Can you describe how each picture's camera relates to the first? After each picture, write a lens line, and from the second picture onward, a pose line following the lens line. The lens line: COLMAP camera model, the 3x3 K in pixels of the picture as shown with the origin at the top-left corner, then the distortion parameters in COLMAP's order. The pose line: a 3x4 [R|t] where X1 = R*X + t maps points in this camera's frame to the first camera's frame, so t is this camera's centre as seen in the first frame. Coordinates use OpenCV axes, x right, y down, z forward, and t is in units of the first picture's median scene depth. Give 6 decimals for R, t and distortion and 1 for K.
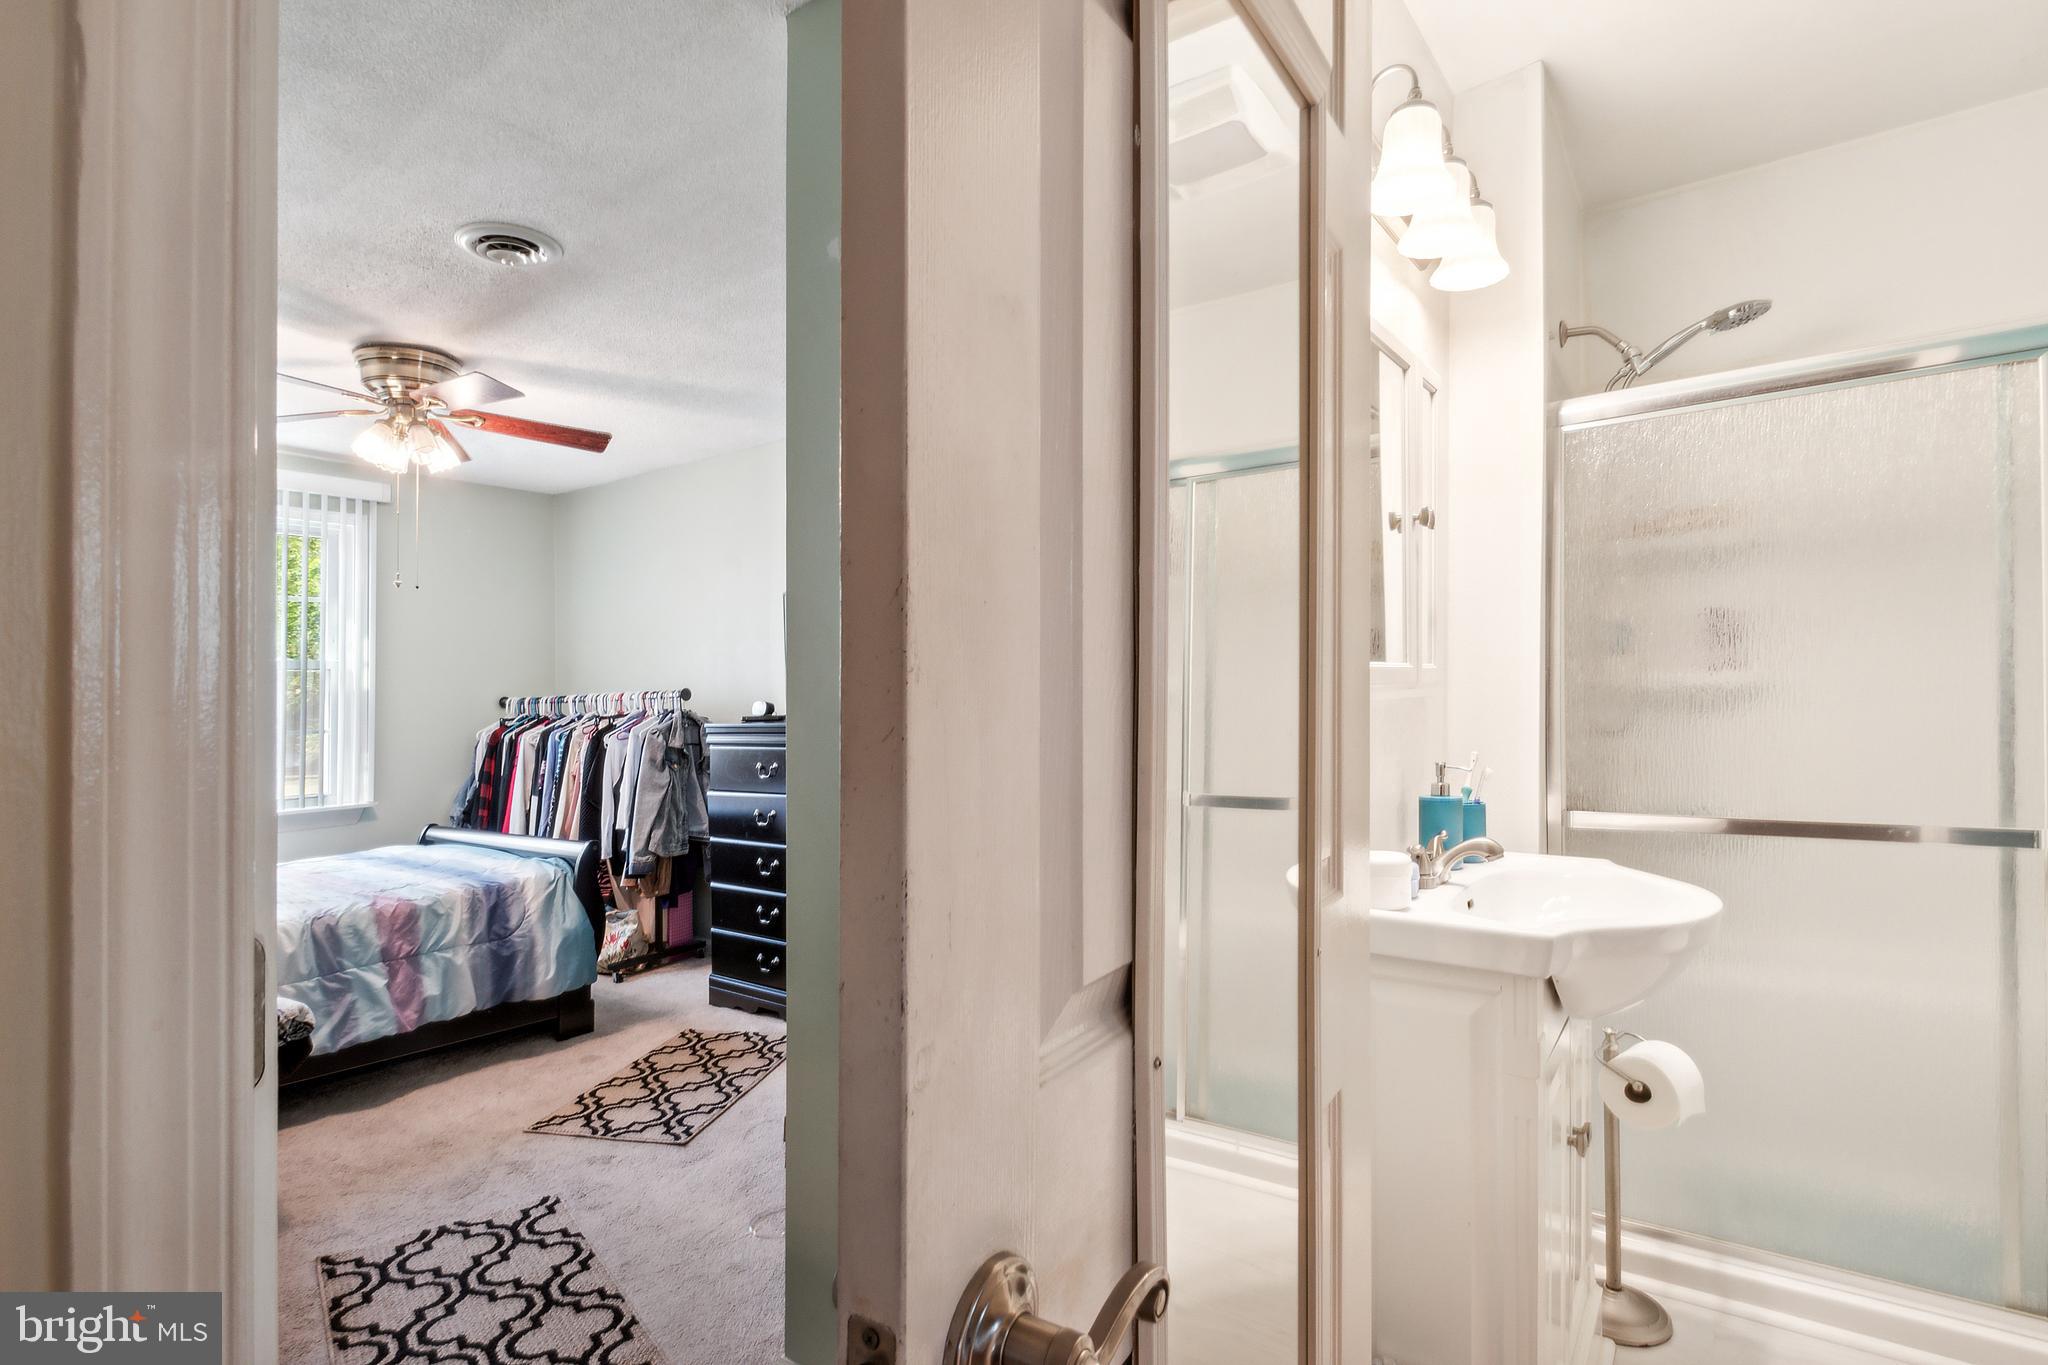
lens RADIAL K [[985.3, 0, 1019.5], [0, 985.3, 706.6], [0, 0, 1]] dist [-0.000291, -0.000088]
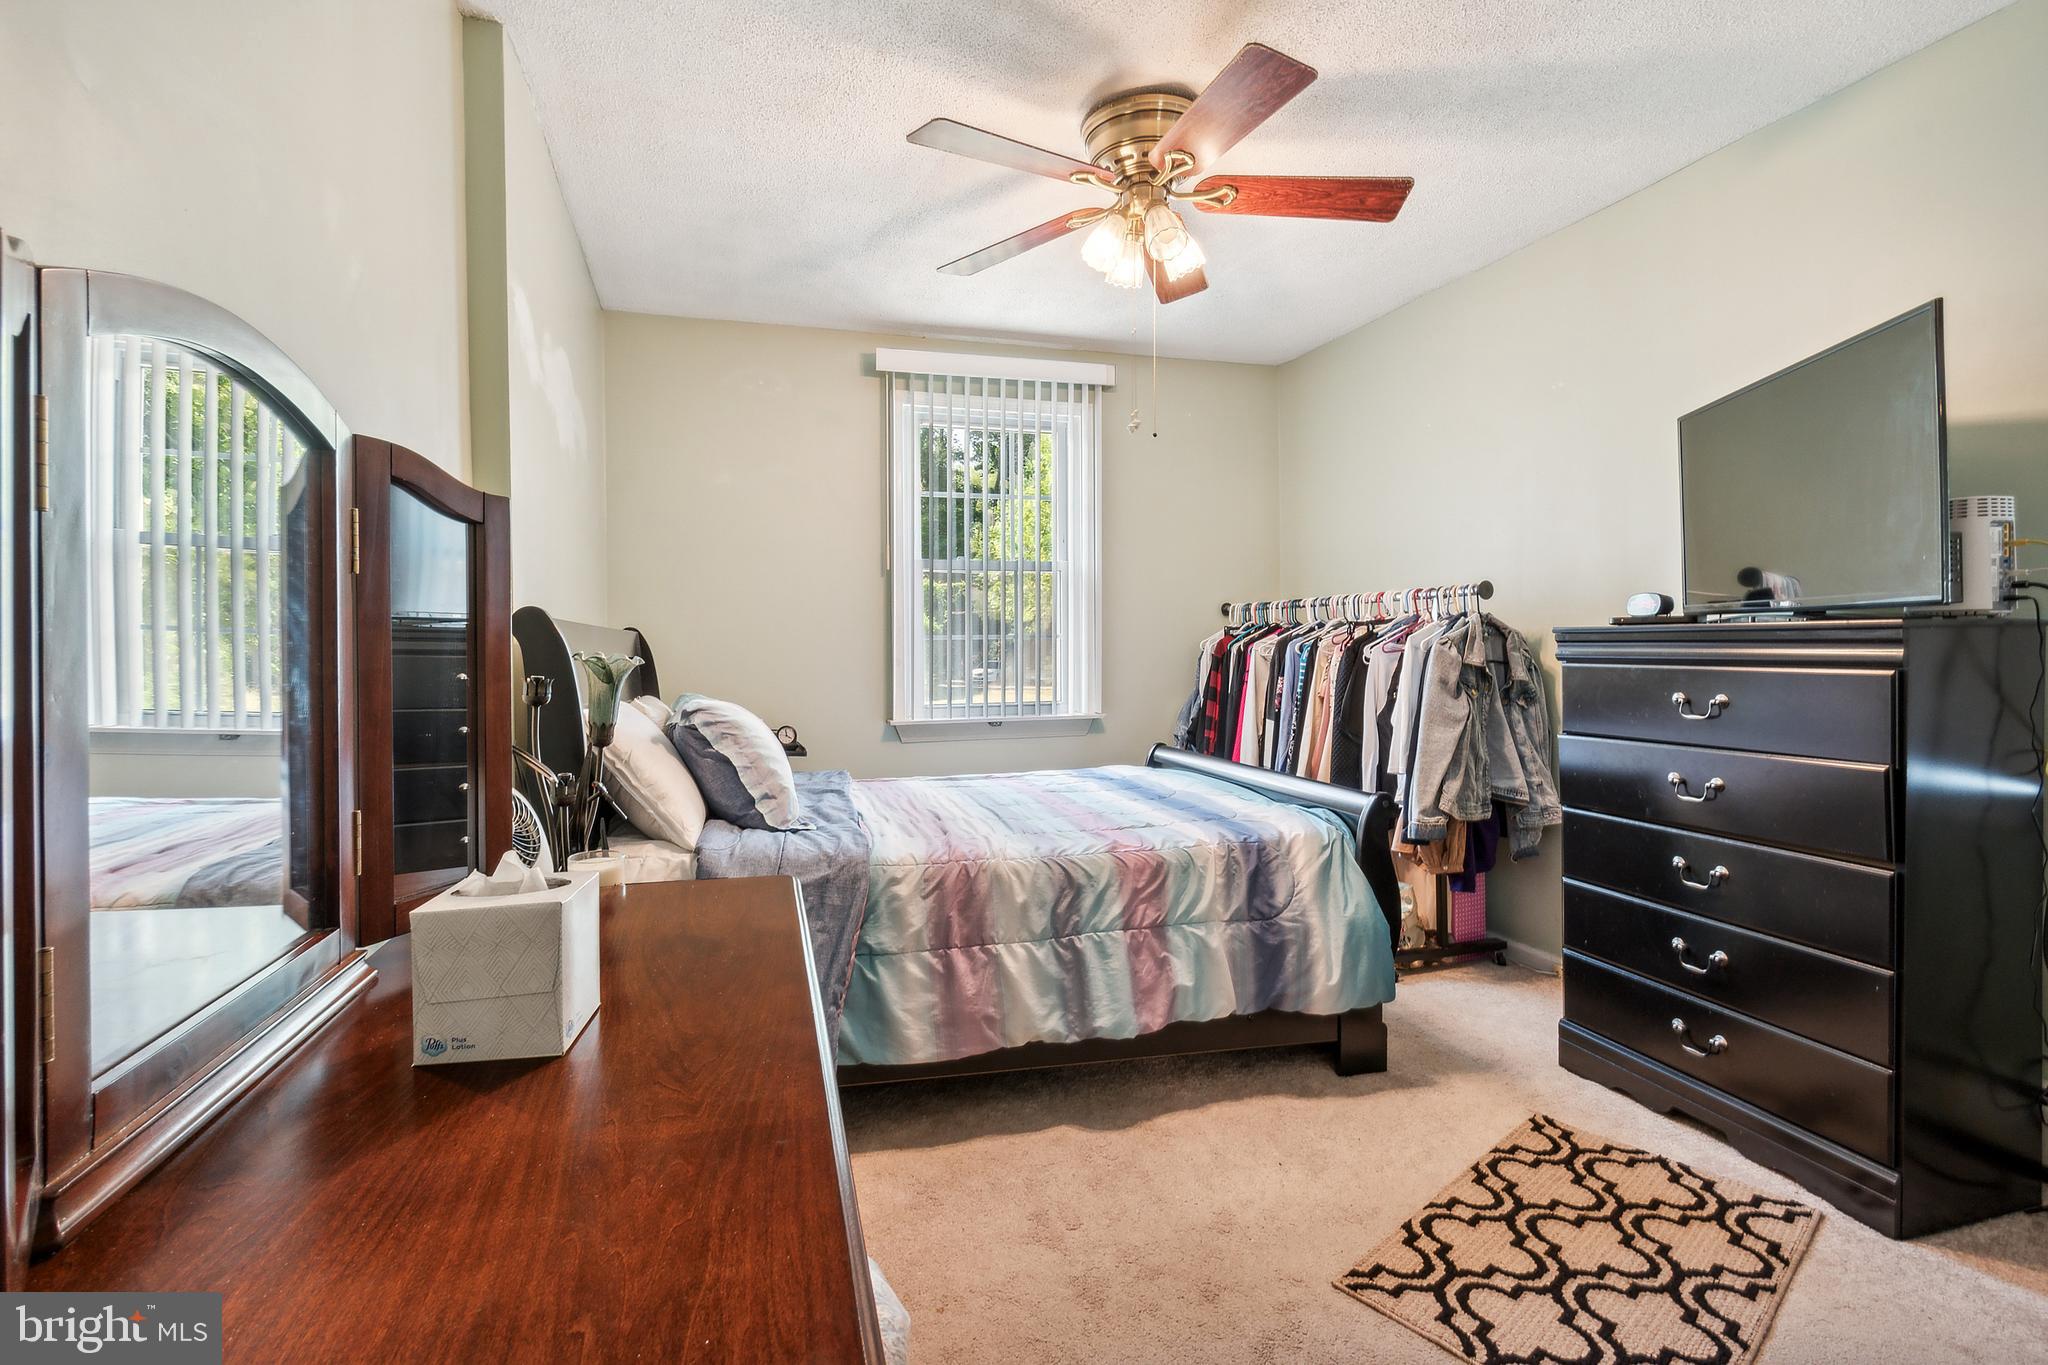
lens RADIAL K [[936.6, 0, 1014.5], [0, 936.6, 669.4], [0, 0, 1]] dist [-0.000528, 0.000001]
pose [[0.793782, 0.035003, -0.607195, -0.207921], [-0.012418, 0.999067, 0.041360, 0.021616], [0.608076, -0.025291, 0.793476, 0.277458]]
